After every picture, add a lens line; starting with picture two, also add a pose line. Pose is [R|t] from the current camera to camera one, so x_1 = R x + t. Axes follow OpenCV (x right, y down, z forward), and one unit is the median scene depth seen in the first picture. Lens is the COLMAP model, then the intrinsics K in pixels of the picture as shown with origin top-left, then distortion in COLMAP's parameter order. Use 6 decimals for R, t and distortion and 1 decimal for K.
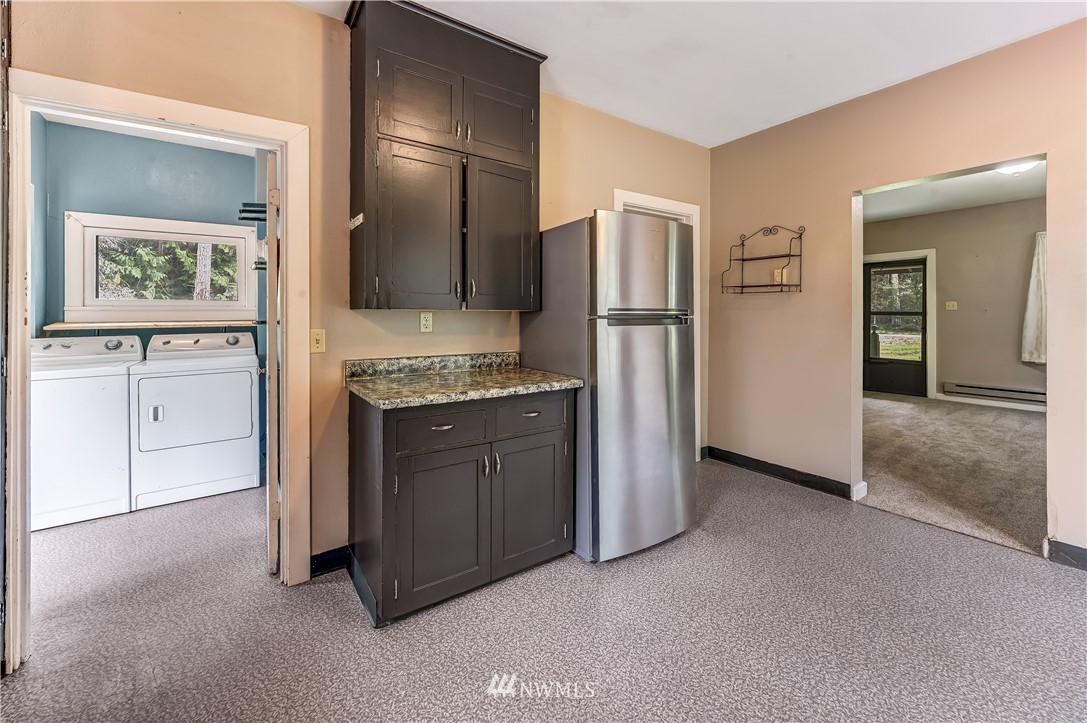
lens RADIAL K [[434.0, 0, 528.7], [0, 434.0, 314.2], [0, 0, 1]] dist [-0.015447, 0.001575]
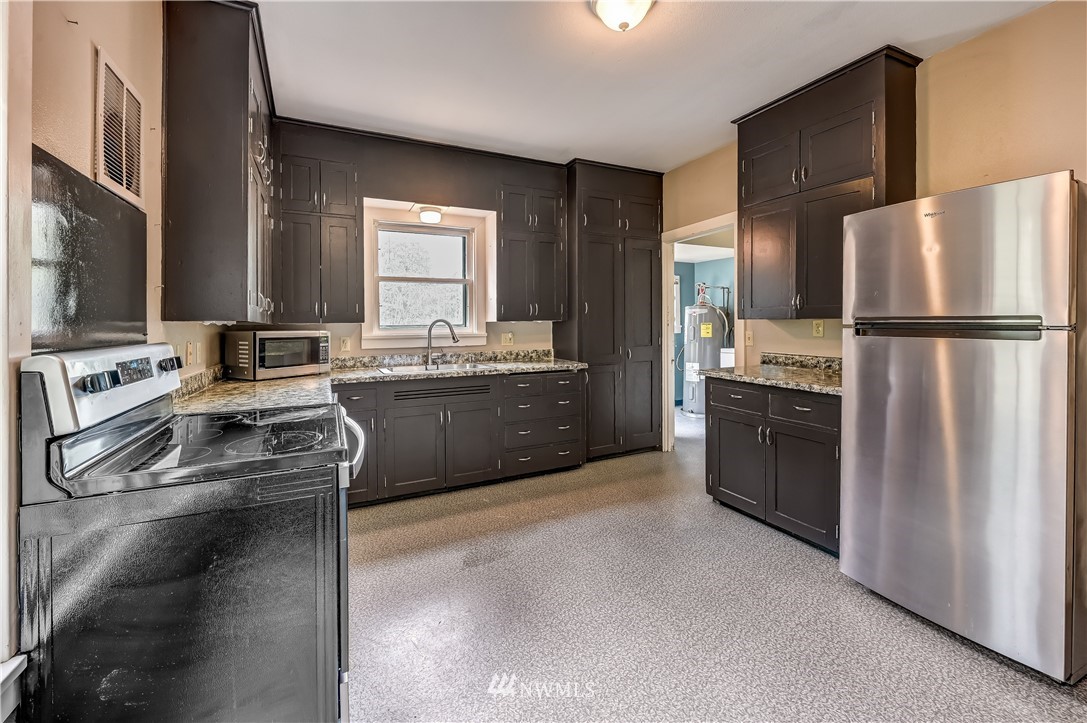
lens RADIAL K [[434.0, 0, 535.0], [0, 434.0, 329.6], [0, 0, 1]] dist [-0.015447, 0.001575]
pose [[-0.167404, 0.020741, -0.985670, 0.774573], [0.003444, 0.999785, 0.020453, -0.004052], [0.985882, 0.000029, -0.167439, 0.300246]]
